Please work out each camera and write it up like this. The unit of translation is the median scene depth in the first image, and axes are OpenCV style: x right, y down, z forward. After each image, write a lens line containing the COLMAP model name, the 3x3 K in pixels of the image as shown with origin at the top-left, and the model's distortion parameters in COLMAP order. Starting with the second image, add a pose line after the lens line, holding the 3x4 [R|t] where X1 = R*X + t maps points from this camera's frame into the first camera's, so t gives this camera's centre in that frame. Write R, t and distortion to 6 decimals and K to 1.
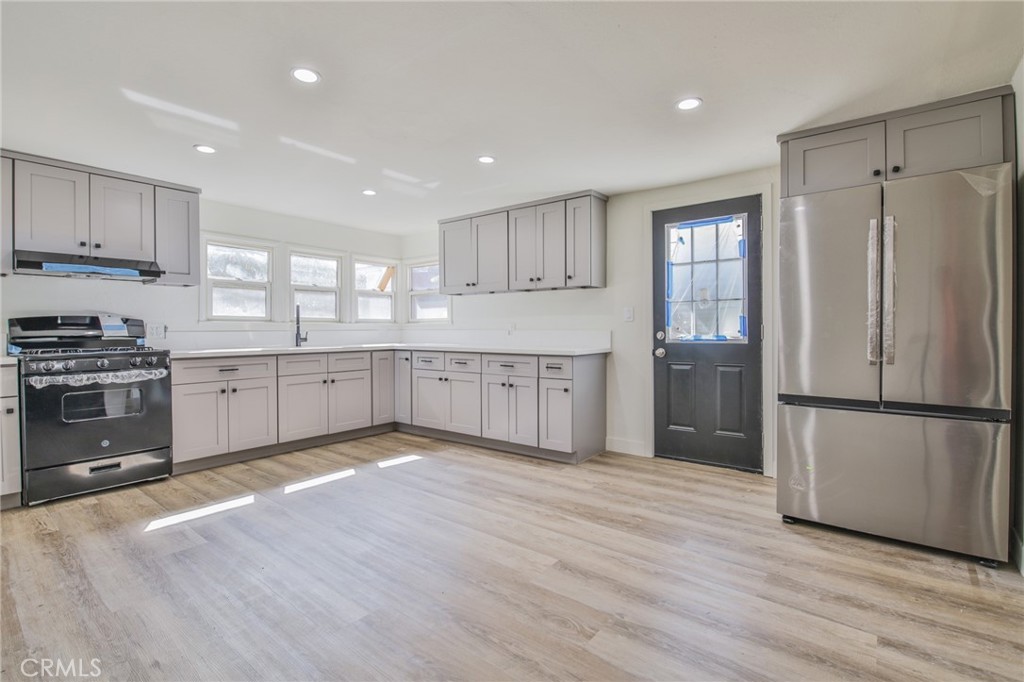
lens RADIAL K [[458.9, 0, 510.9], [0, 458.9, 334.7], [0, 0, 1]] dist [0.001810, -0.016124]
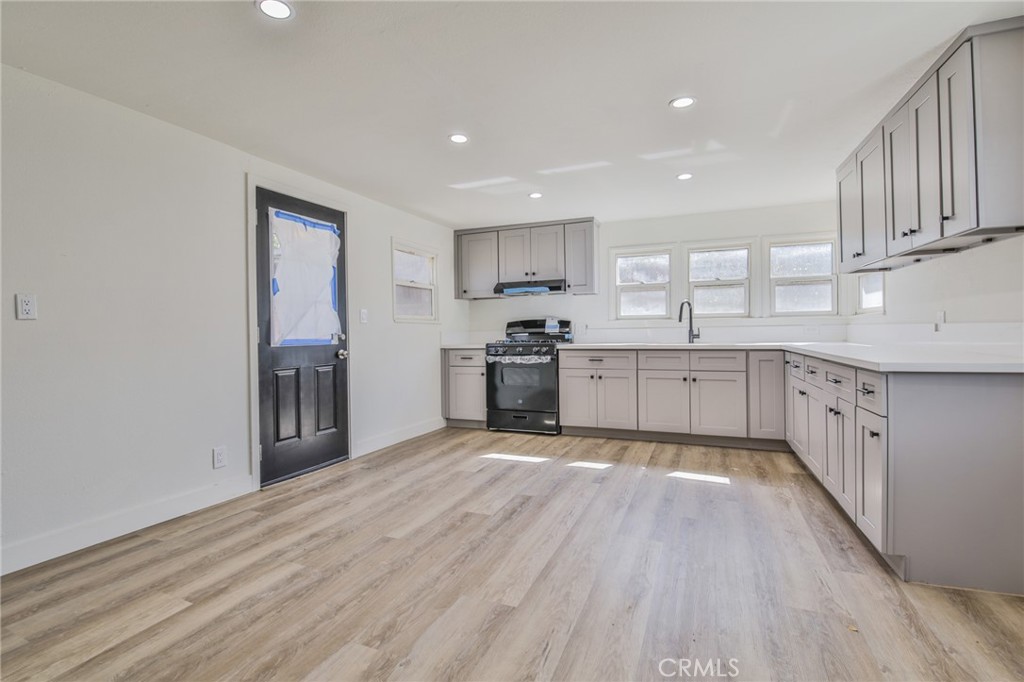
lens RADIAL K [[458.9, 0, 510.9], [0, 458.9, 334.7], [0, 0, 1]] dist [0.001810, -0.016124]
pose [[0.294251, 0.006847, -0.955704, 0.468496], [0.002829, 0.999964, 0.008035, -0.002090], [0.955724, -0.005068, 0.294220, 0.398596]]
